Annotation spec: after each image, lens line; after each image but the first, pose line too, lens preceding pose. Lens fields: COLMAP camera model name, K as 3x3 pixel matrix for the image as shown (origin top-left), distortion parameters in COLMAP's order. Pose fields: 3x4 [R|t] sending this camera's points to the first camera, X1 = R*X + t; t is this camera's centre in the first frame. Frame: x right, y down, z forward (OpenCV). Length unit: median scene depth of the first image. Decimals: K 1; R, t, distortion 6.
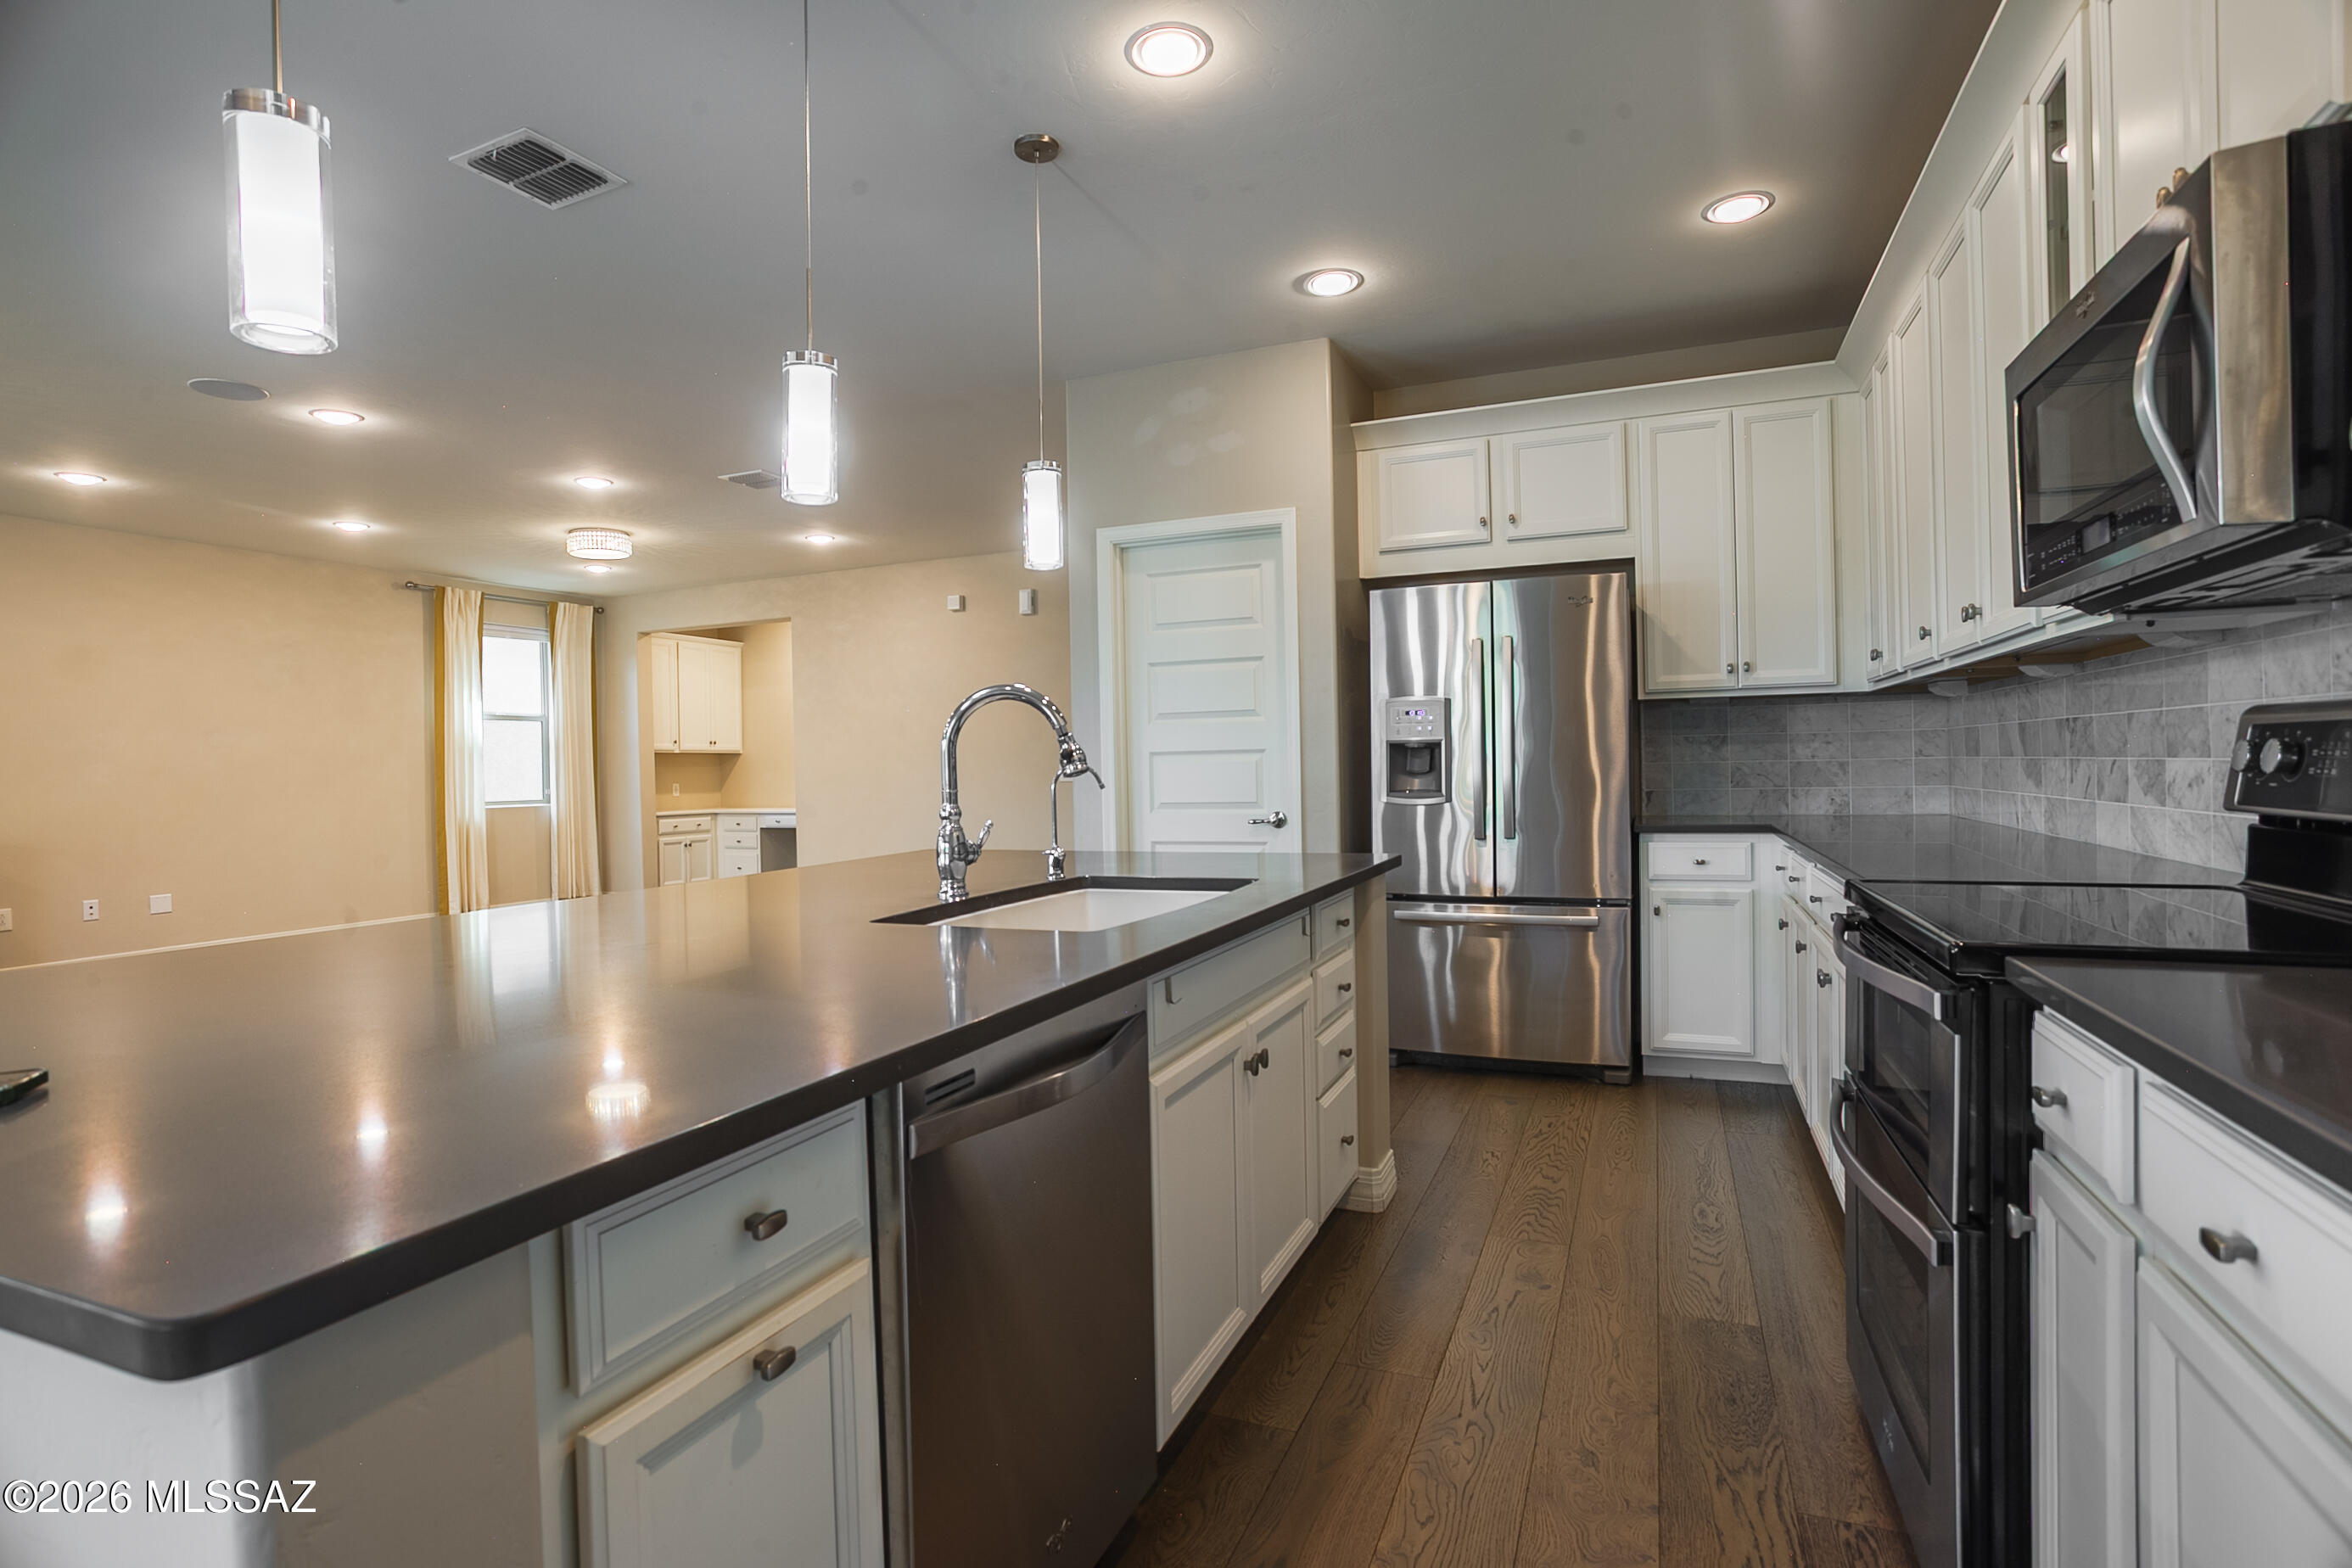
lens RADIAL K [[1151.5, 0, 1156.4], [0, 1151.5, 774.2], [0, 0, 1]] dist [-0.063453, 0.029499]
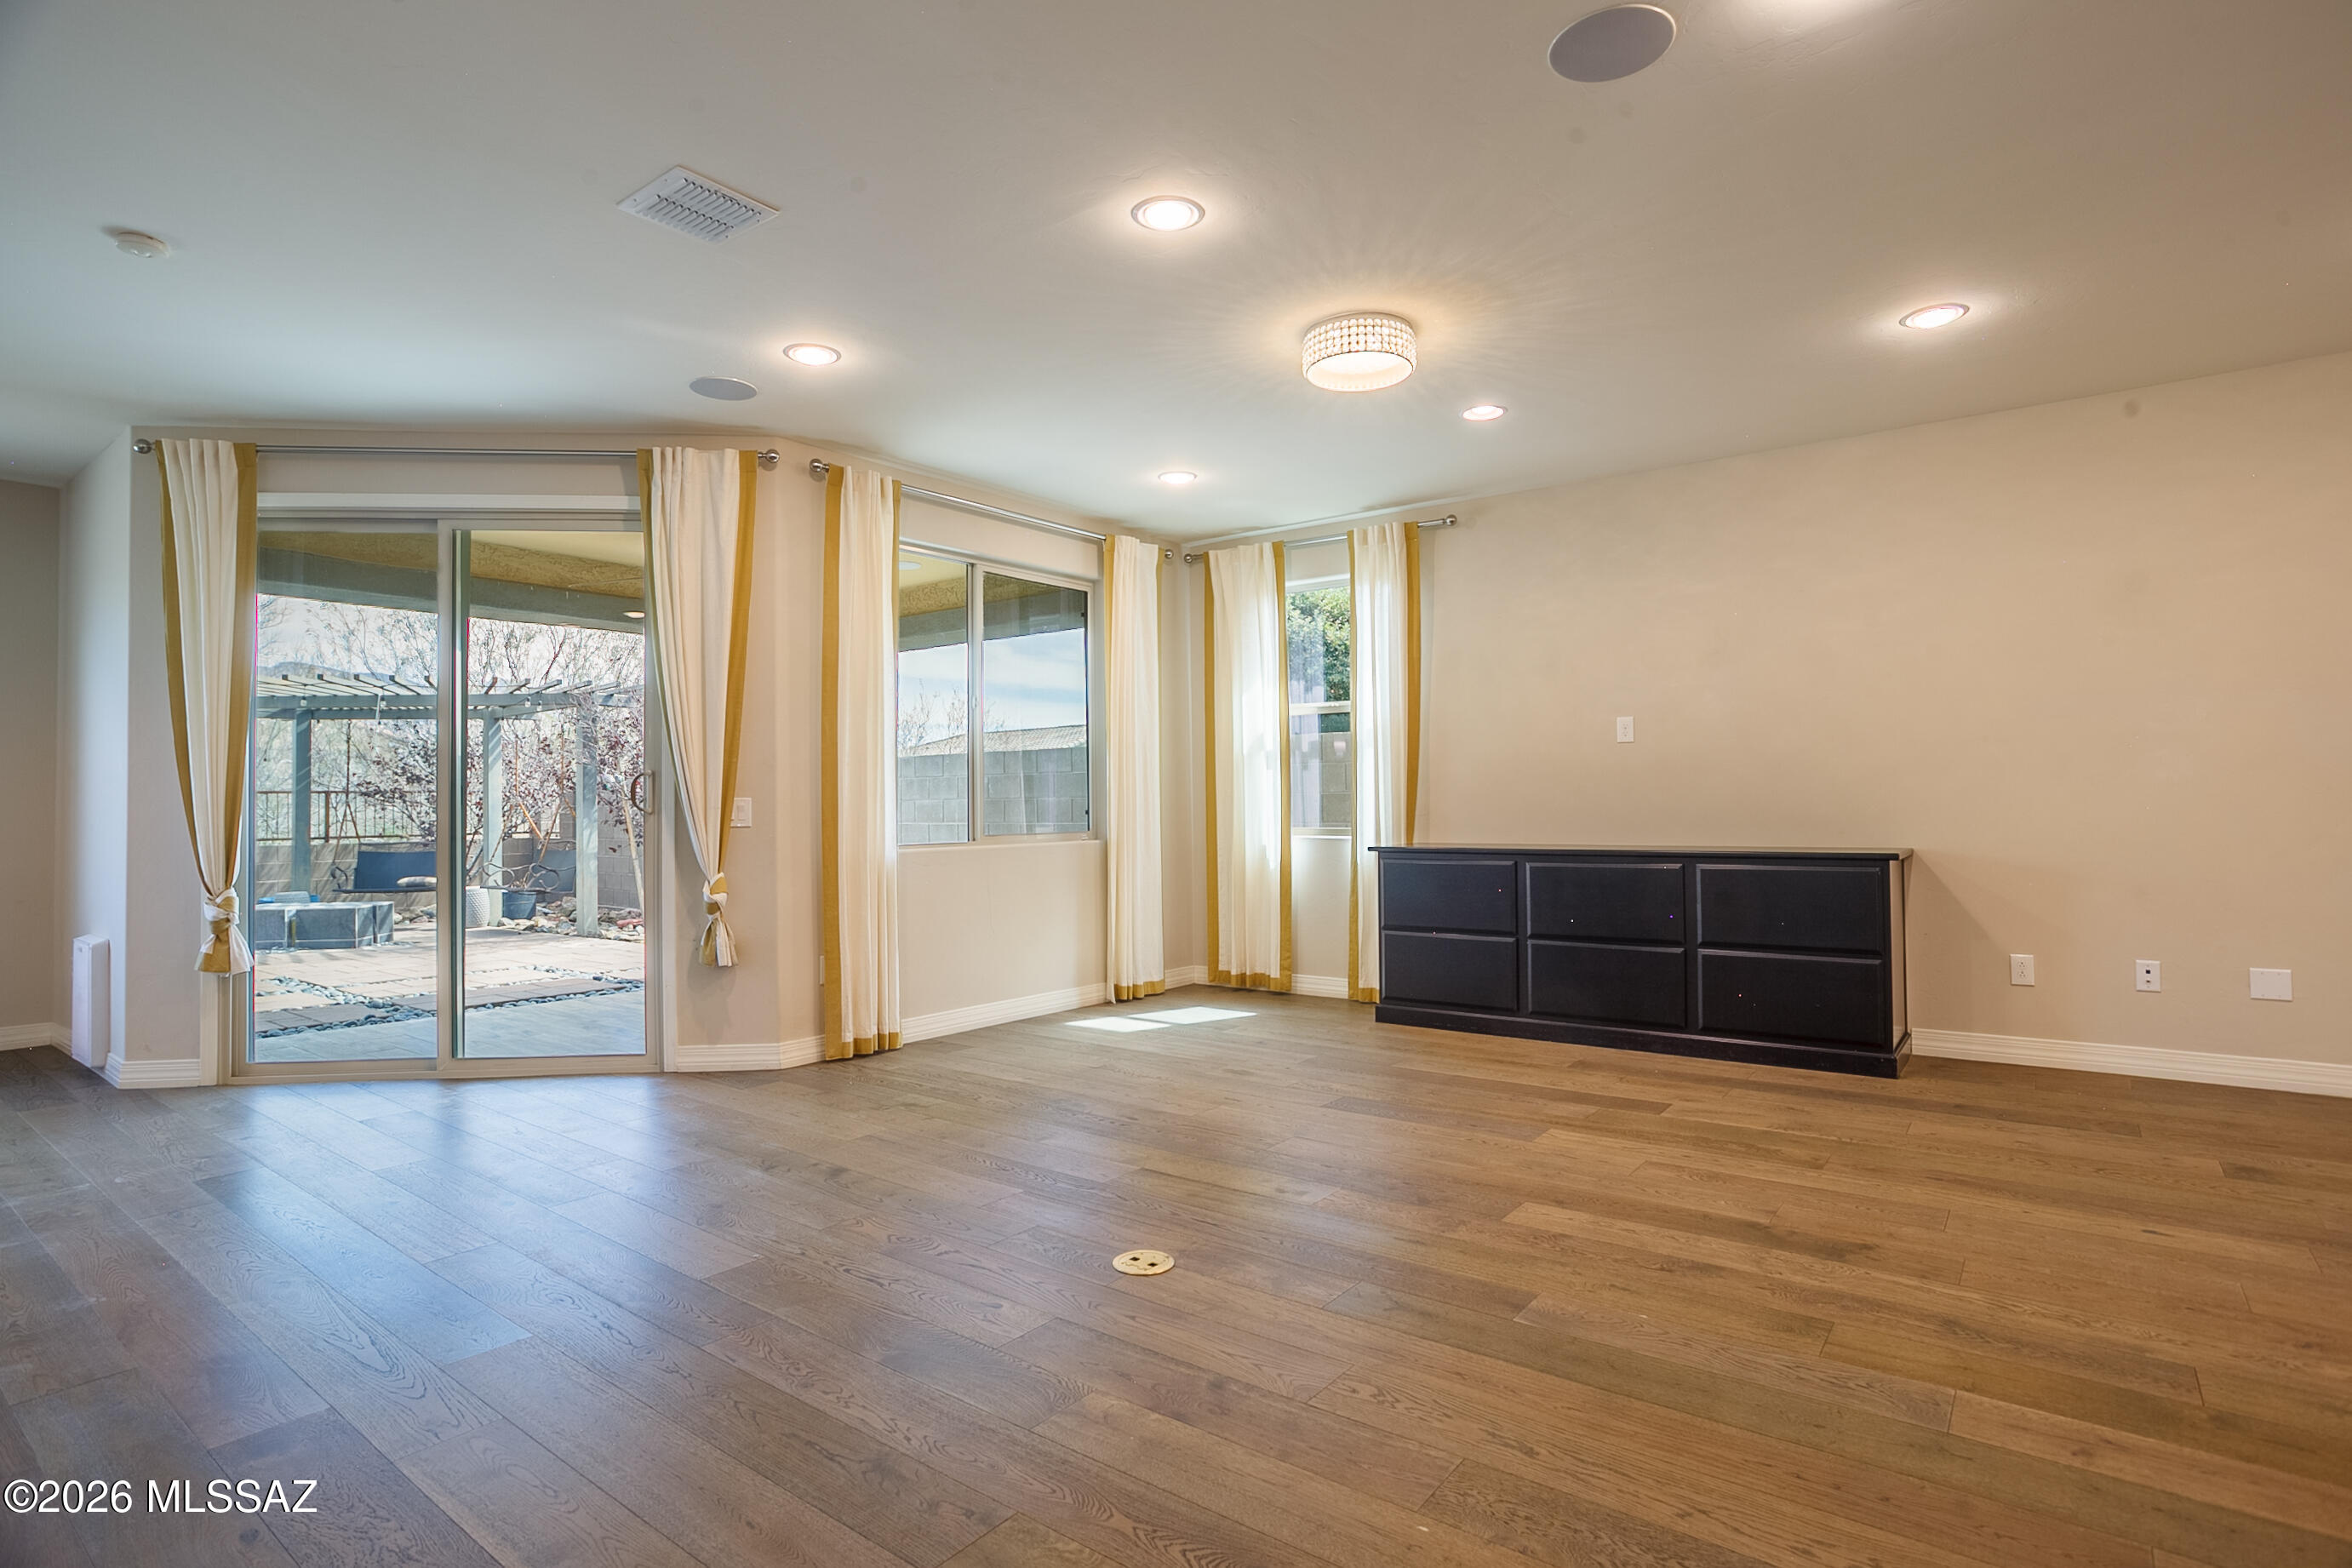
lens RADIAL K [[1198.6, 0, 1159.8], [0, 1198.6, 773.5], [0, 0, 1]] dist [-0.078095, 0.043081]
pose [[-0.255566, -0.001561, -0.966790, -0.279311], [0.009981, 0.999941, -0.004253, 0.002570], [0.966740, -0.010737, -0.255536, 1.090016]]
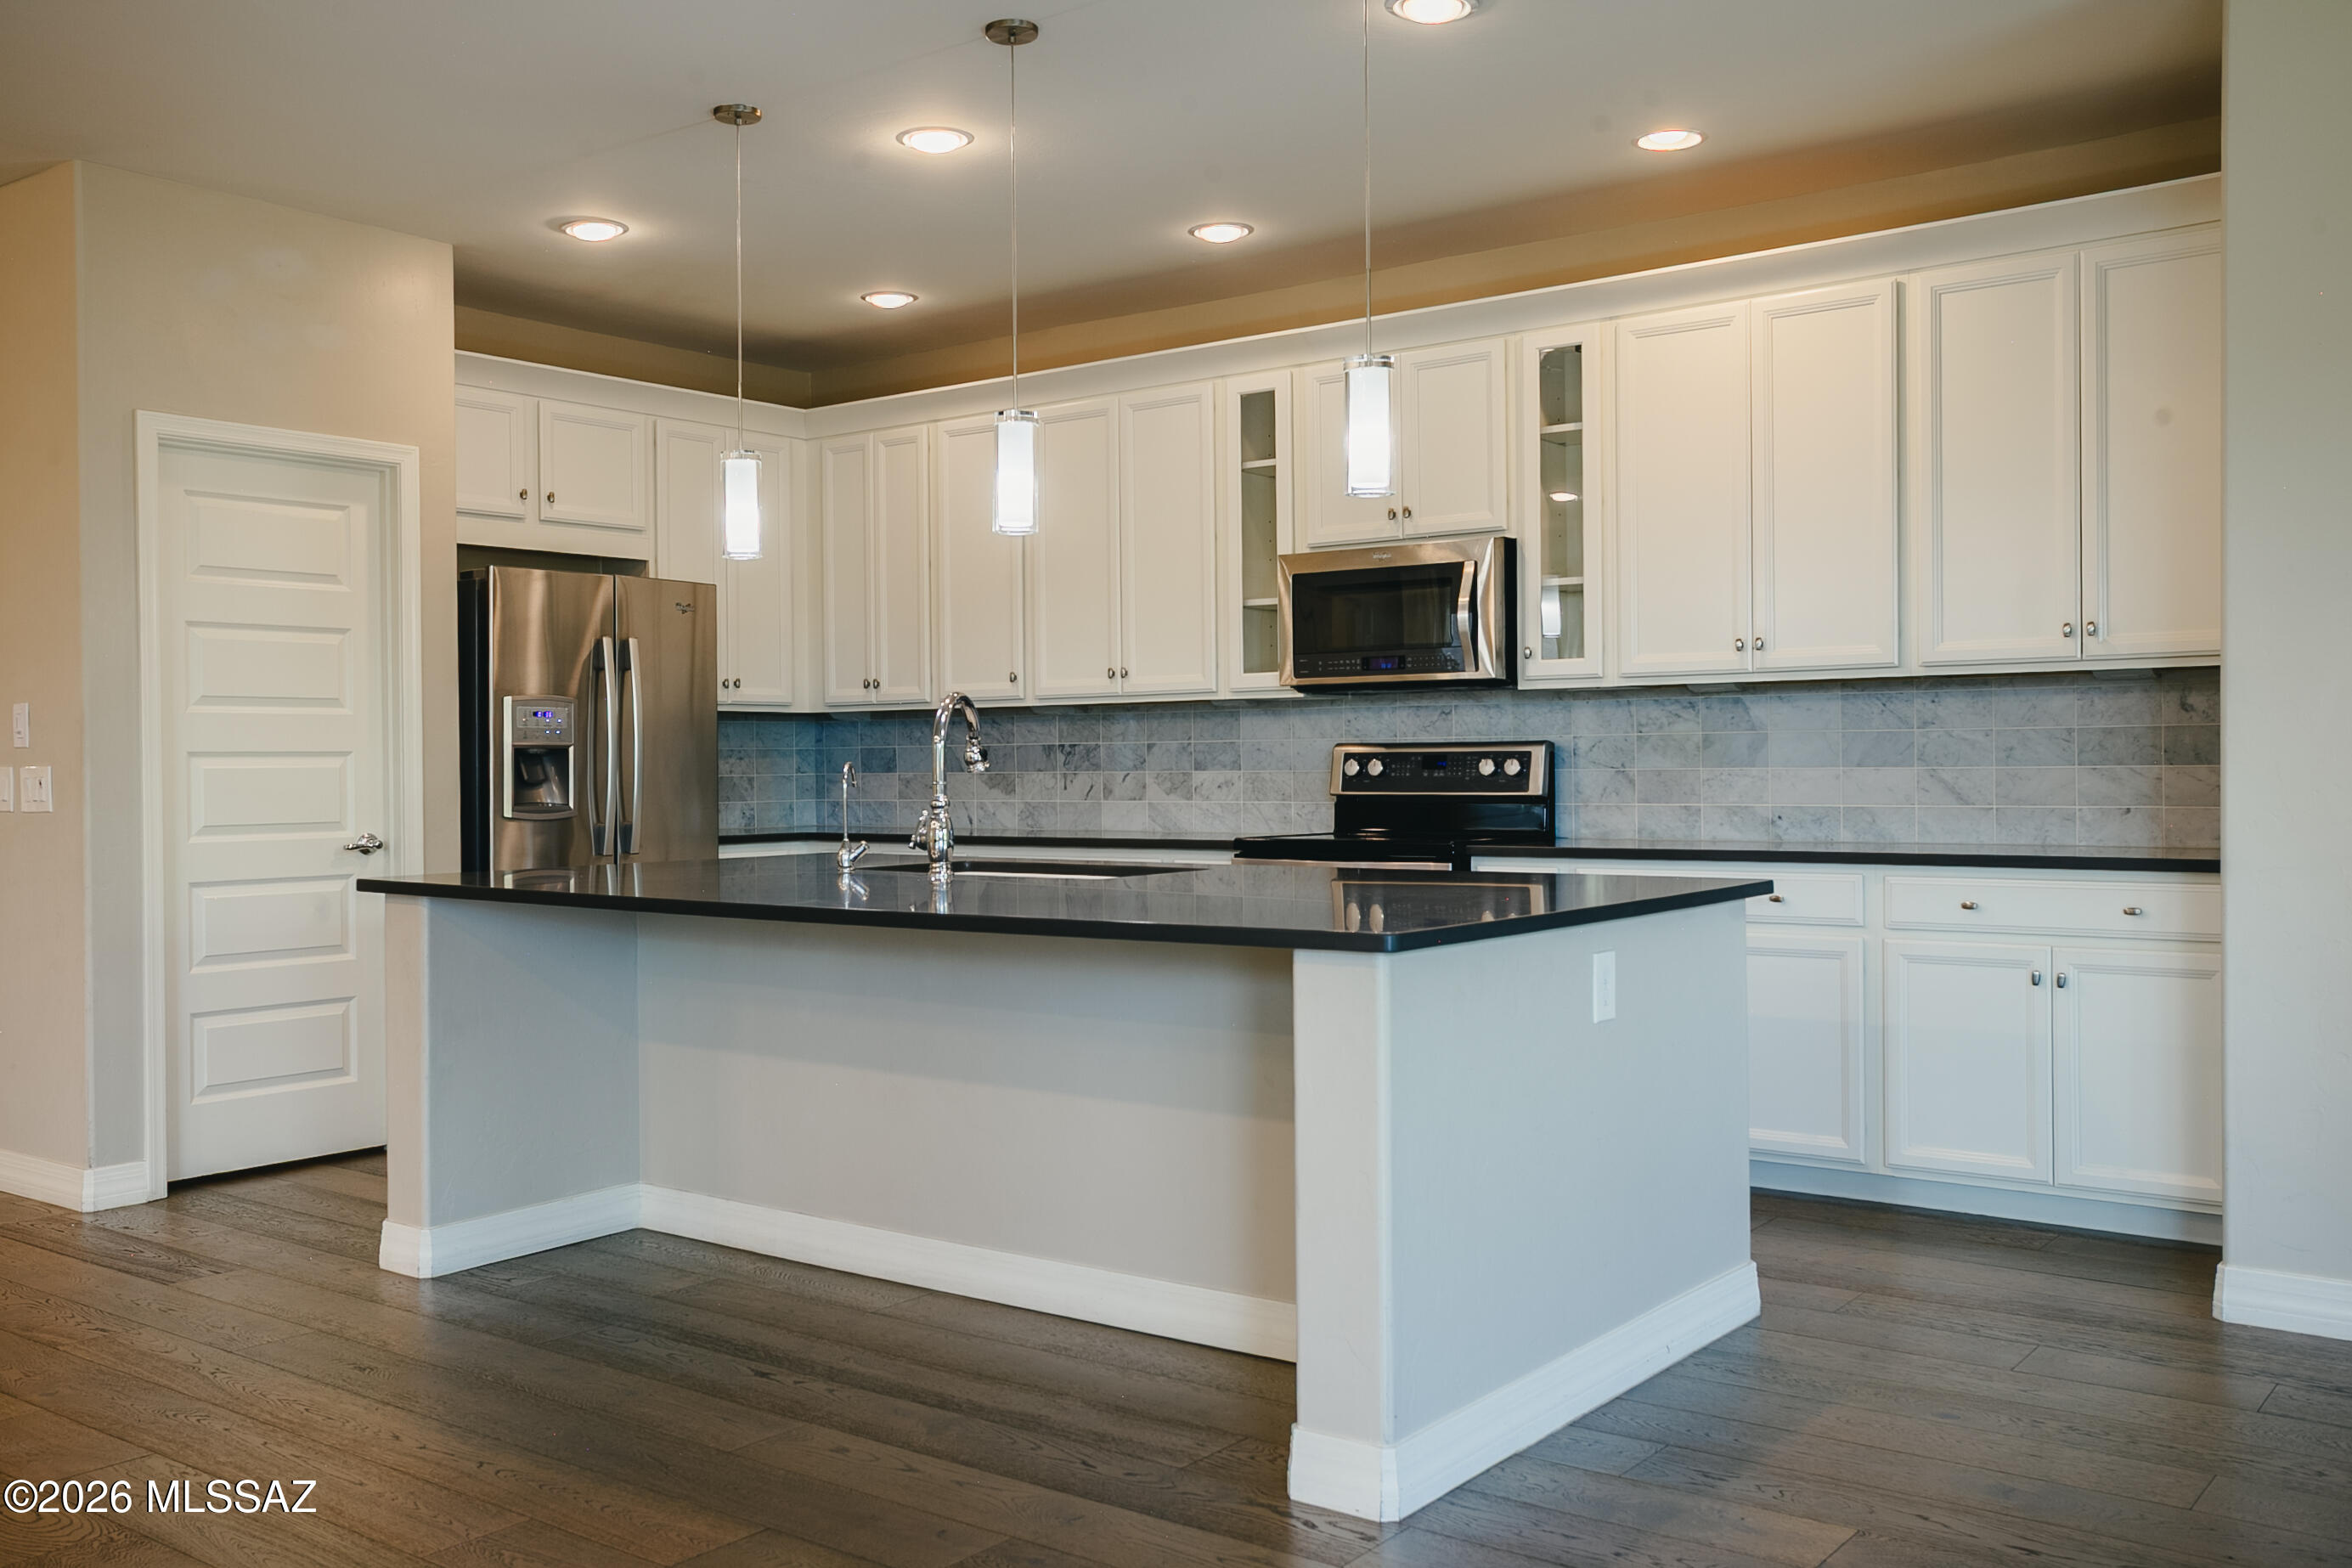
lens RADIAL K [[2037.5, 0, 1165.8], [0, 2037.5, 787.9], [0, 0, 1]] dist [-0.014522, 0.009931]
pose [[0.240771, 0.007830, 0.970550, -1.257735], [0.011183, 0.999879, -0.010840, 0.026140], [-0.970518, 0.013463, 0.240654, 0.189671]]
